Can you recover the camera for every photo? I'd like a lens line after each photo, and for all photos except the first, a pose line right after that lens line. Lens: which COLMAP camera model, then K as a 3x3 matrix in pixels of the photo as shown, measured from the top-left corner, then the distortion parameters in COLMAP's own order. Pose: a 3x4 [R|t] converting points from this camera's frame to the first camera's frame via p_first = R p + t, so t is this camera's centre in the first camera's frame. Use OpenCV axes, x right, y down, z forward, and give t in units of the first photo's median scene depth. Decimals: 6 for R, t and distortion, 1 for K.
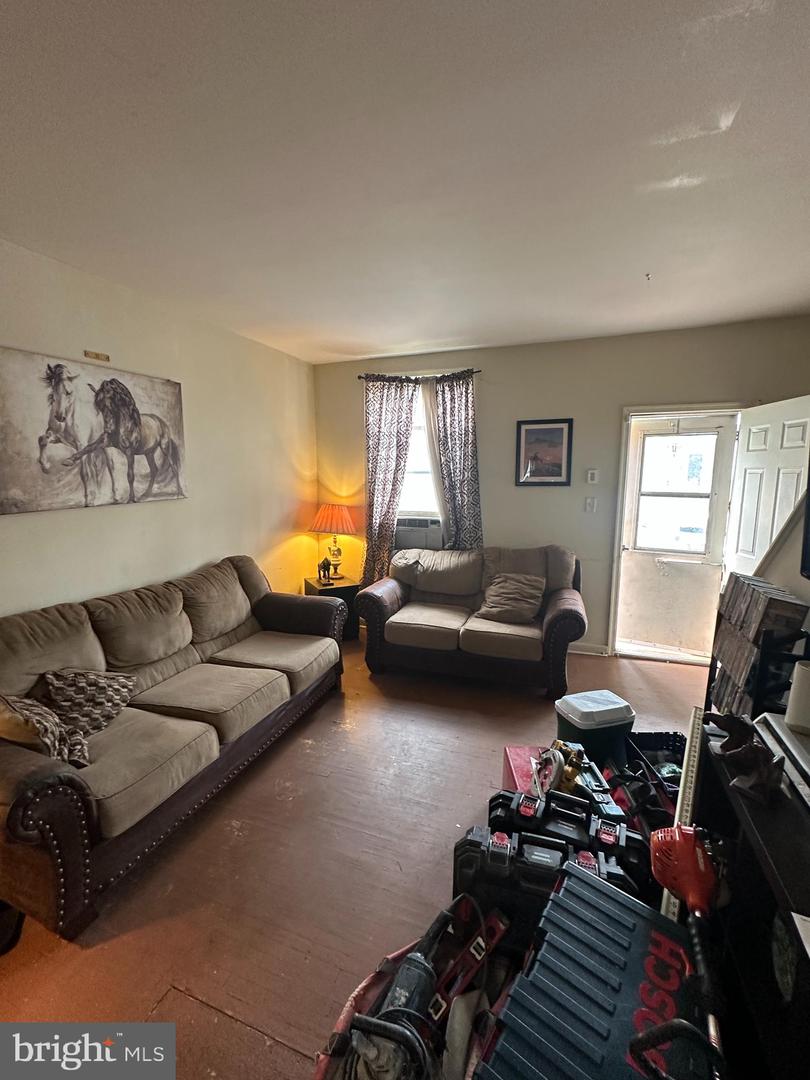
lens RADIAL K [[473.3, 0, 406.2], [0, 473.3, 540.6], [0, 0, 1]] dist [-0.002811, -0.000187]
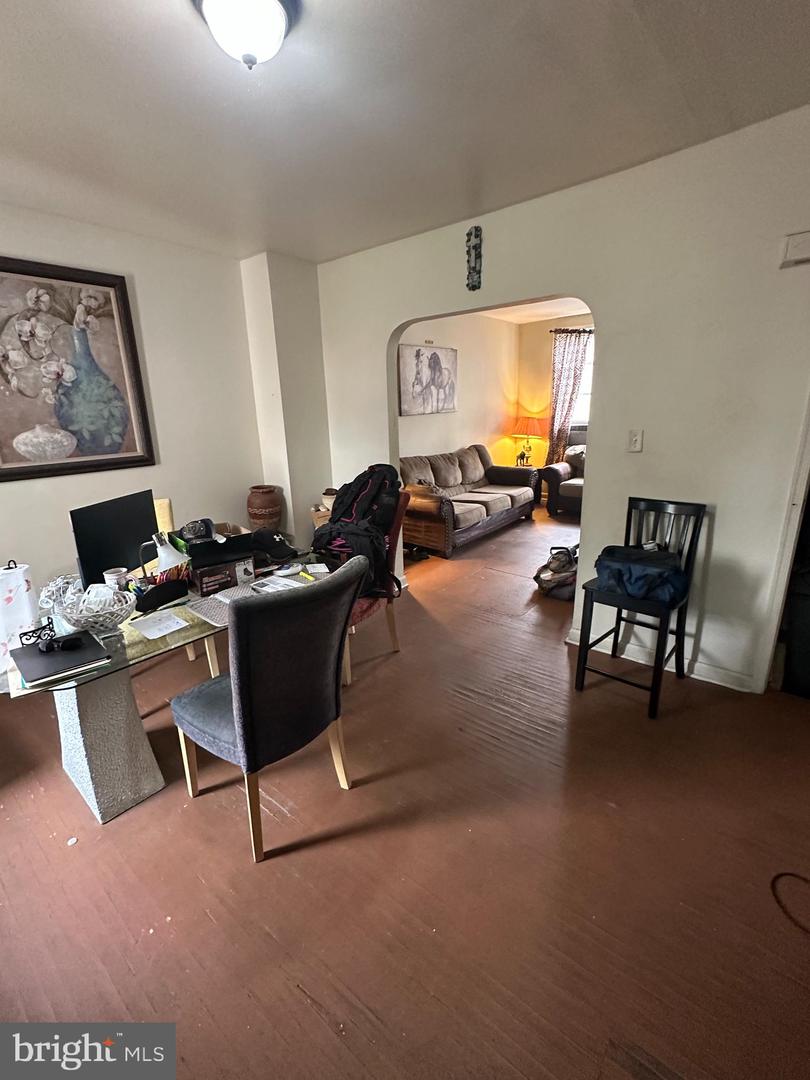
lens RADIAL K [[473.3, 0, 407.0], [0, 473.3, 542.8], [0, 0, 1]] dist [-0.002811, -0.000187]
pose [[0.942605, 0.063023, -0.327910, 0.010037], [-0.016105, 0.989465, 0.143874, 0.155778], [0.333523, -0.130335, 0.933689, -0.881746]]
